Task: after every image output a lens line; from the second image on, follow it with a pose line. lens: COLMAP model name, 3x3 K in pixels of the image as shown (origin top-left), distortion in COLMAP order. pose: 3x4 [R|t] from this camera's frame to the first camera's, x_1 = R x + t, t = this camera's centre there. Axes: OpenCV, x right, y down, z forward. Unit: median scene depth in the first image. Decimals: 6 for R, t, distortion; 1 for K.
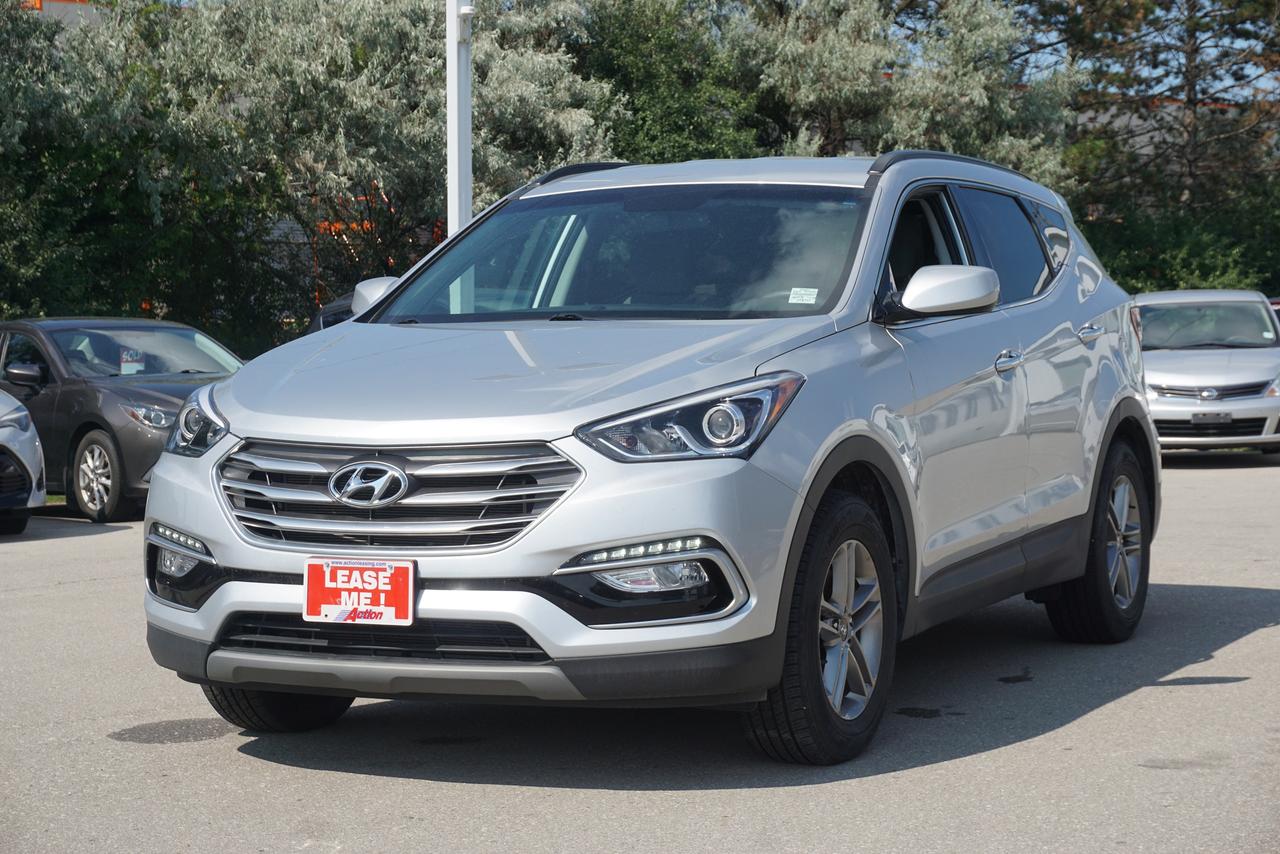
lens RADIAL K [[2710.5, 0, 641.5], [0, 2710.5, 427.9], [0, 0, 1]] dist [0.021103, 0.000000]
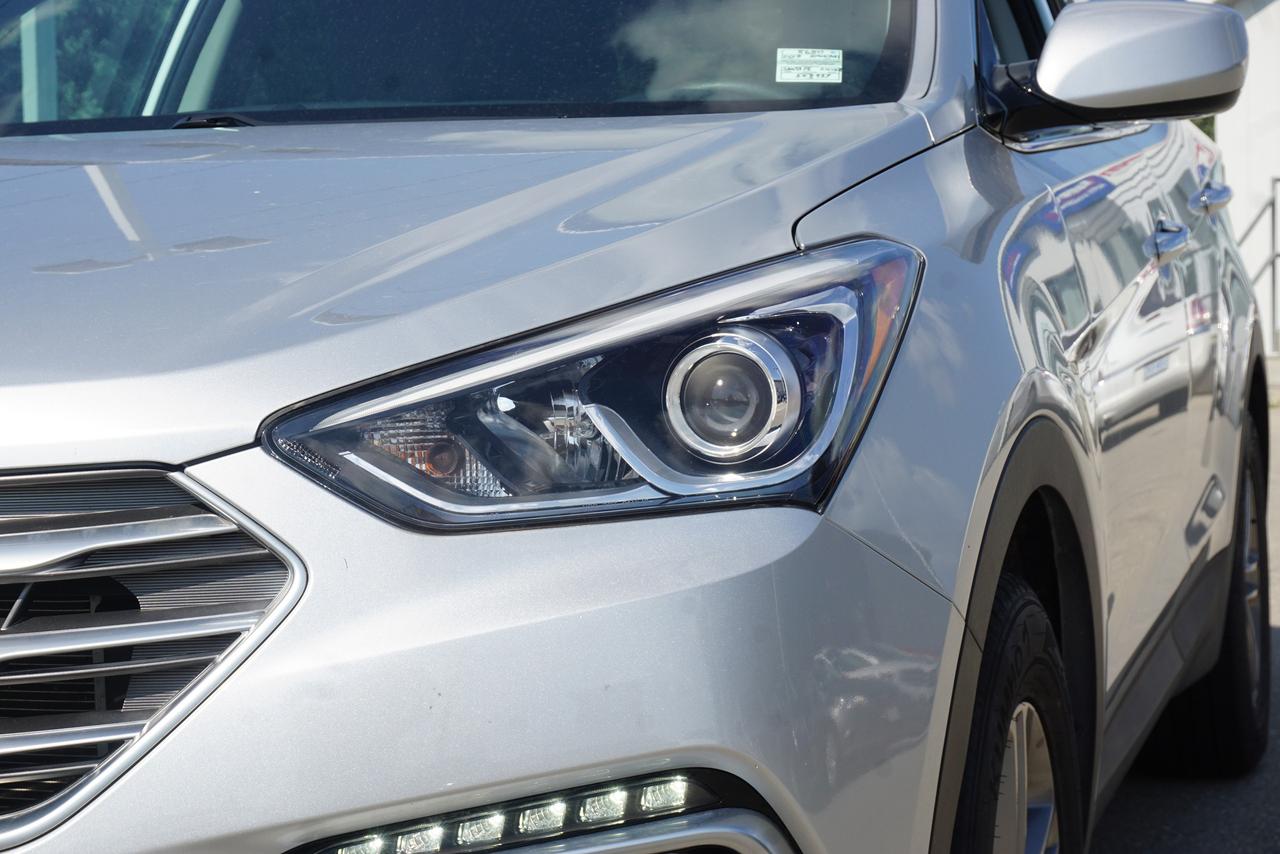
lens RADIAL K [[2710.5, 0, 632.8], [0, 2710.5, 424.7], [0, 0, 1]] dist [0.021103, 0.000000]
pose [[0.990719, -0.019300, 0.134552, -0.024237], [0.016586, 0.999636, 0.021268, -0.005101], [-0.134913, -0.018839, 0.990678, 0.690460]]
